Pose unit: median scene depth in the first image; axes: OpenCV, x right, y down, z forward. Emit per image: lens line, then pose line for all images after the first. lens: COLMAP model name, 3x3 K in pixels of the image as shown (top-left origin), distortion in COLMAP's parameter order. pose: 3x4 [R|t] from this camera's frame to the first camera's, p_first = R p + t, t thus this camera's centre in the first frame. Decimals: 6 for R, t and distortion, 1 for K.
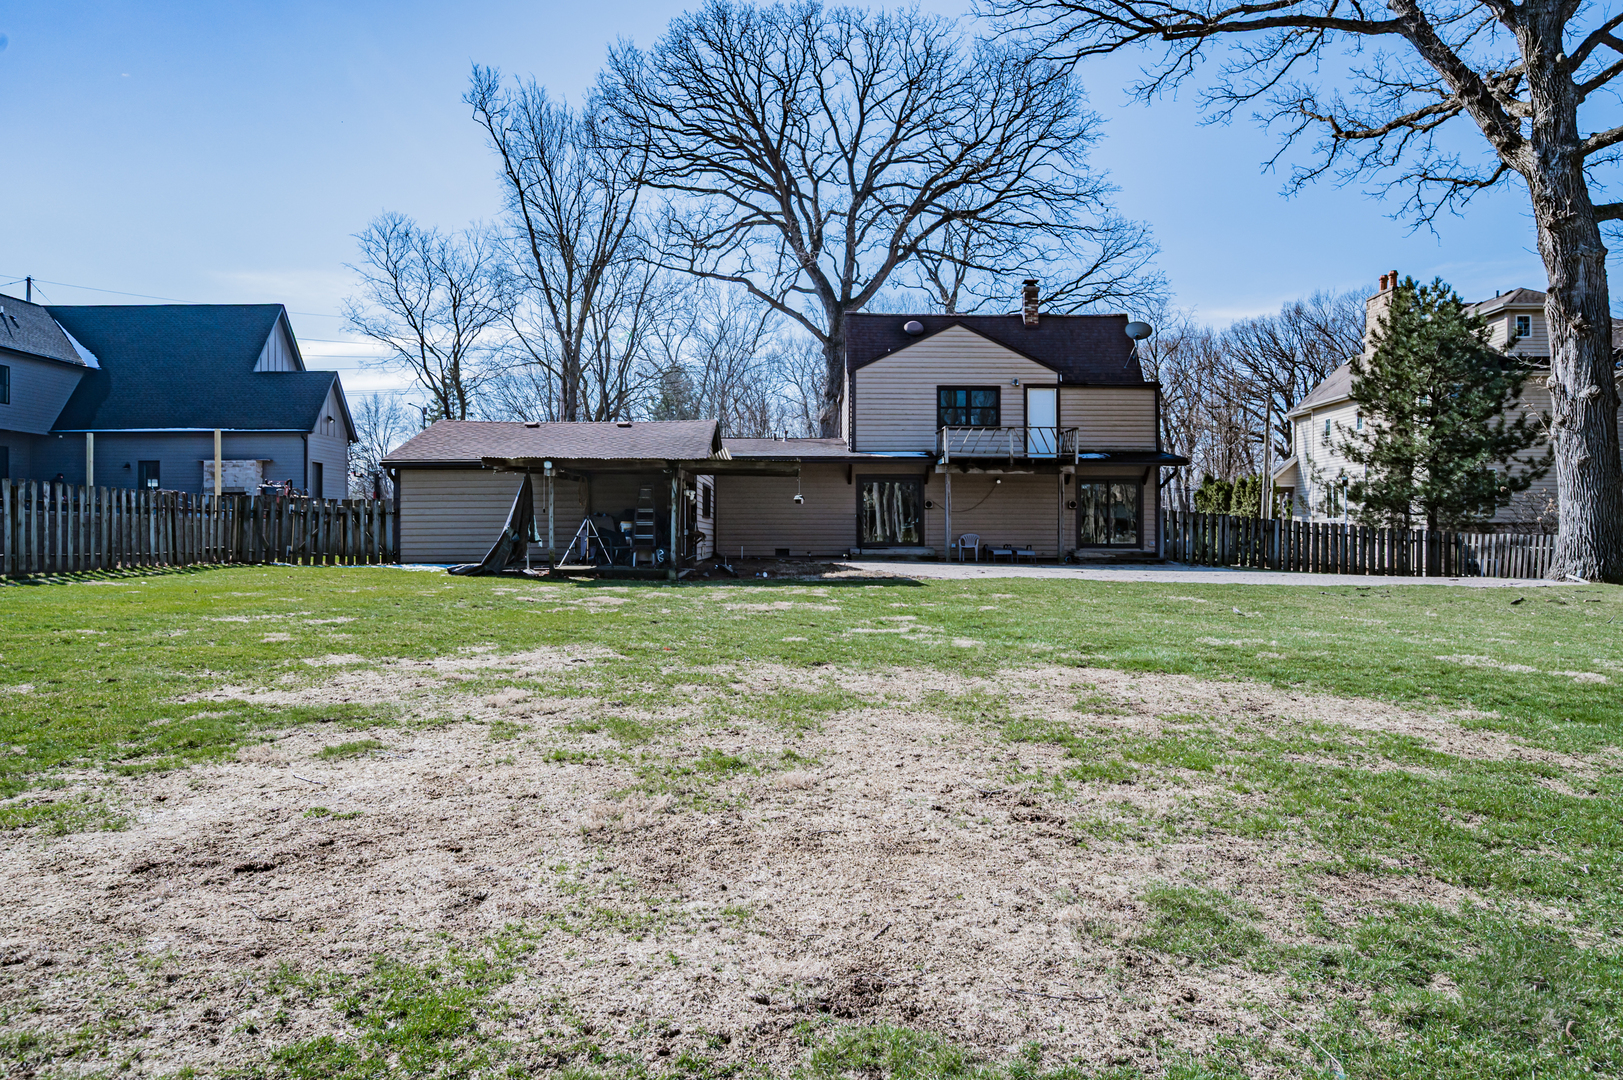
lens RADIAL K [[1059.0, 0, 811.5], [0, 1059.0, 540.0], [0, 0, 1]] dist [0.000099, -0.000483]
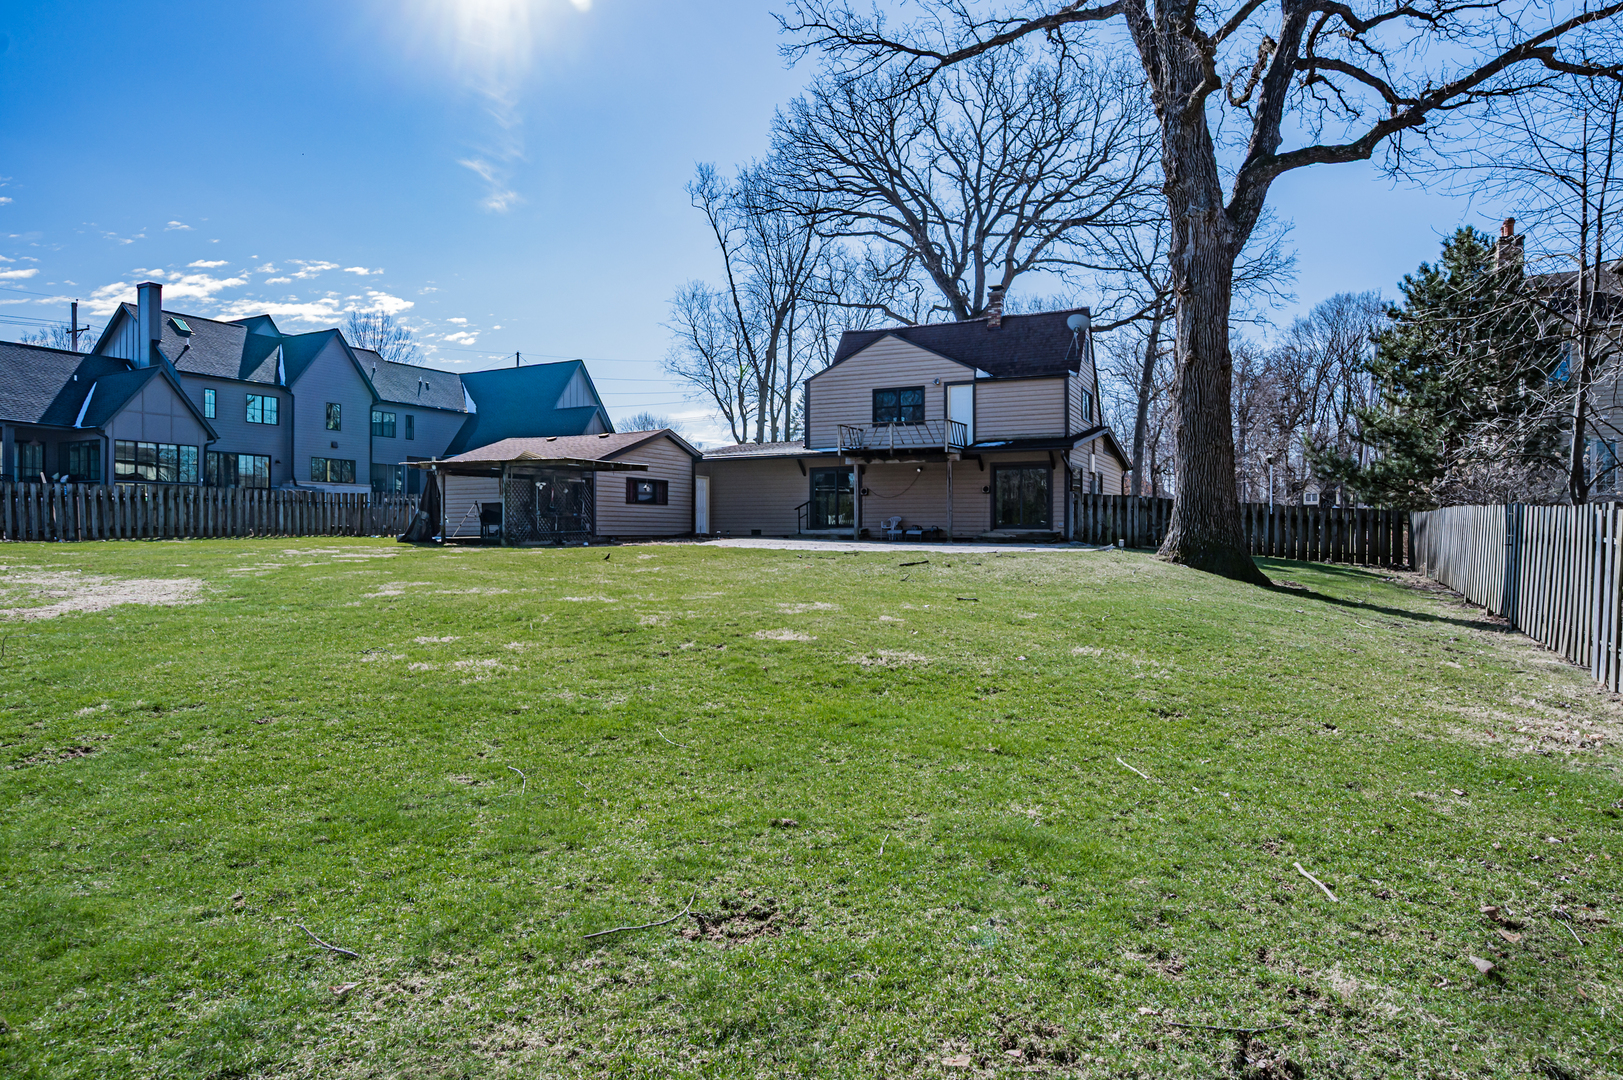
lens RADIAL K [[943.6, 0, 811.4], [0, 943.6, 534.8], [0, 0, 1]] dist [-0.001880, -0.000165]
pose [[0.890313, 0.000634, -0.455349, 0.529292], [-0.001883, 0.999996, -0.002289, 0.016608], [0.455345, 0.002895, 0.890310, 0.047660]]
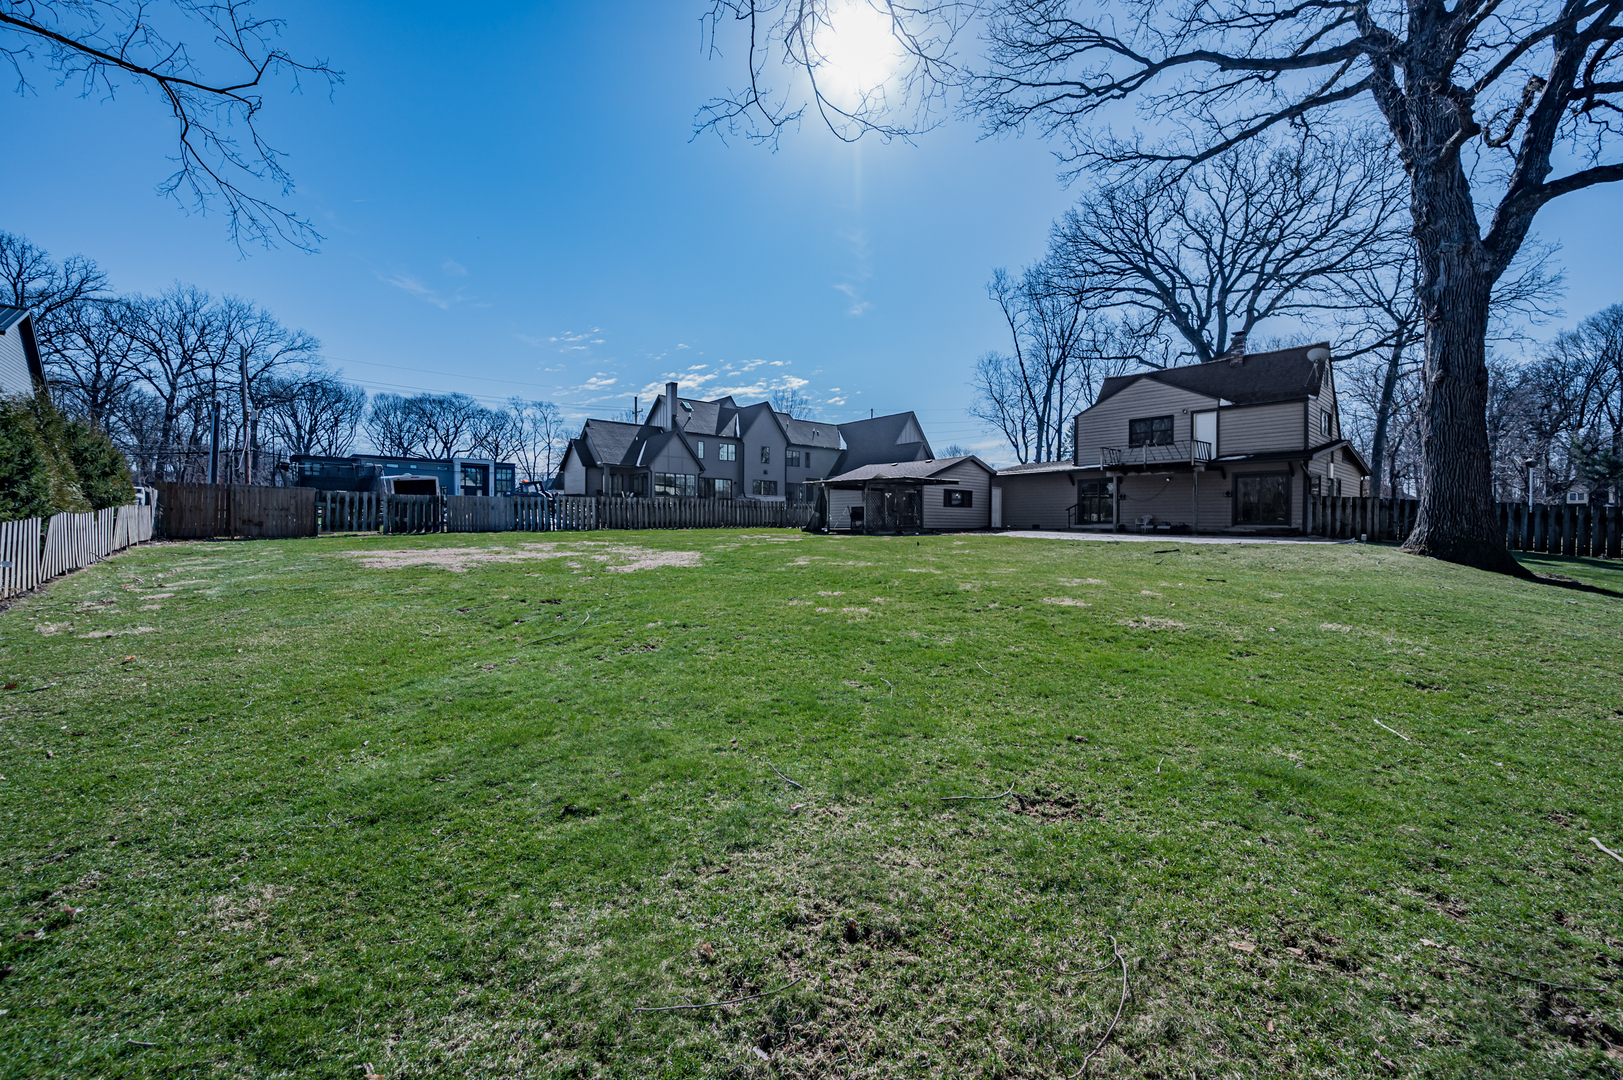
lens RADIAL K [[637.9, 0, 817.6], [0, 637.9, 532.2], [0, 0, 1]] dist [-0.001907, 0.000563]
pose [[0.654778, 0.010963, -0.755742, 0.525529], [-0.008795, 0.999938, 0.006885, 0.016429], [0.755770, 0.002138, 0.654833, 0.045235]]
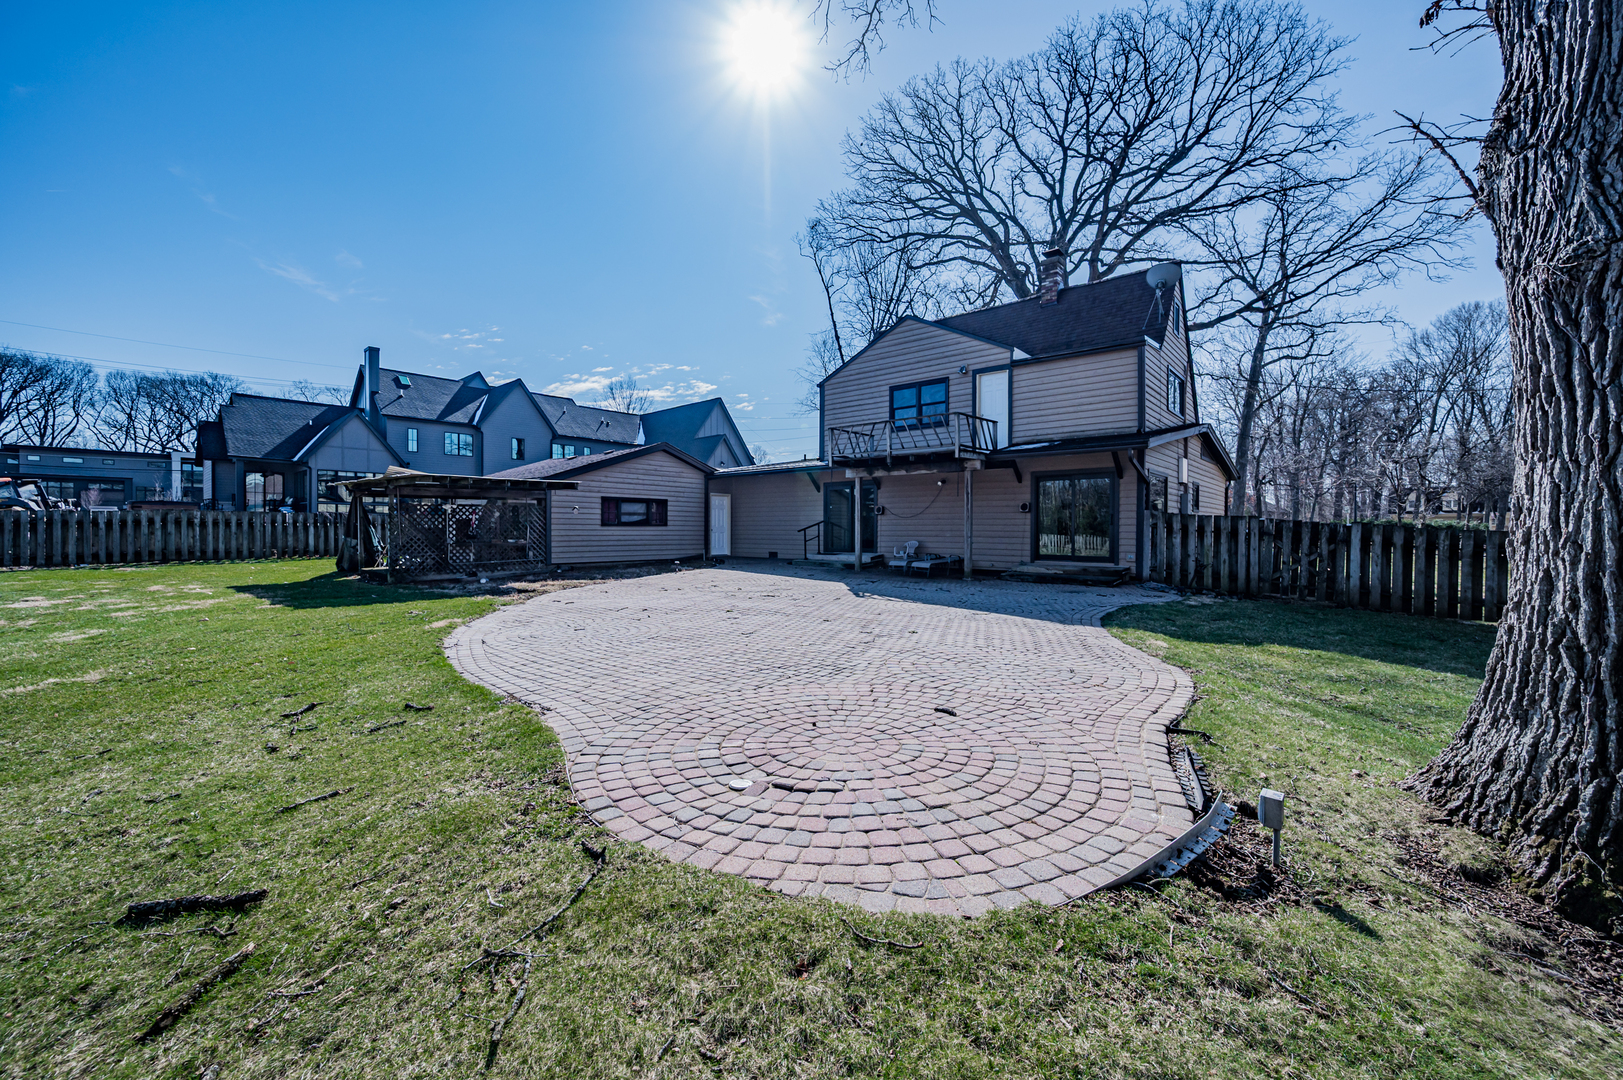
lens RADIAL K [[640.8, 0, 812.4], [0, 640.8, 537.3], [0, 0, 1]] dist [0.002728, 0.000004]
pose [[0.751621, 0.008913, -0.659535, 0.450985], [-0.004471, 0.999955, 0.008418, -0.013111], [0.659580, -0.003379, 0.751627, 0.513574]]
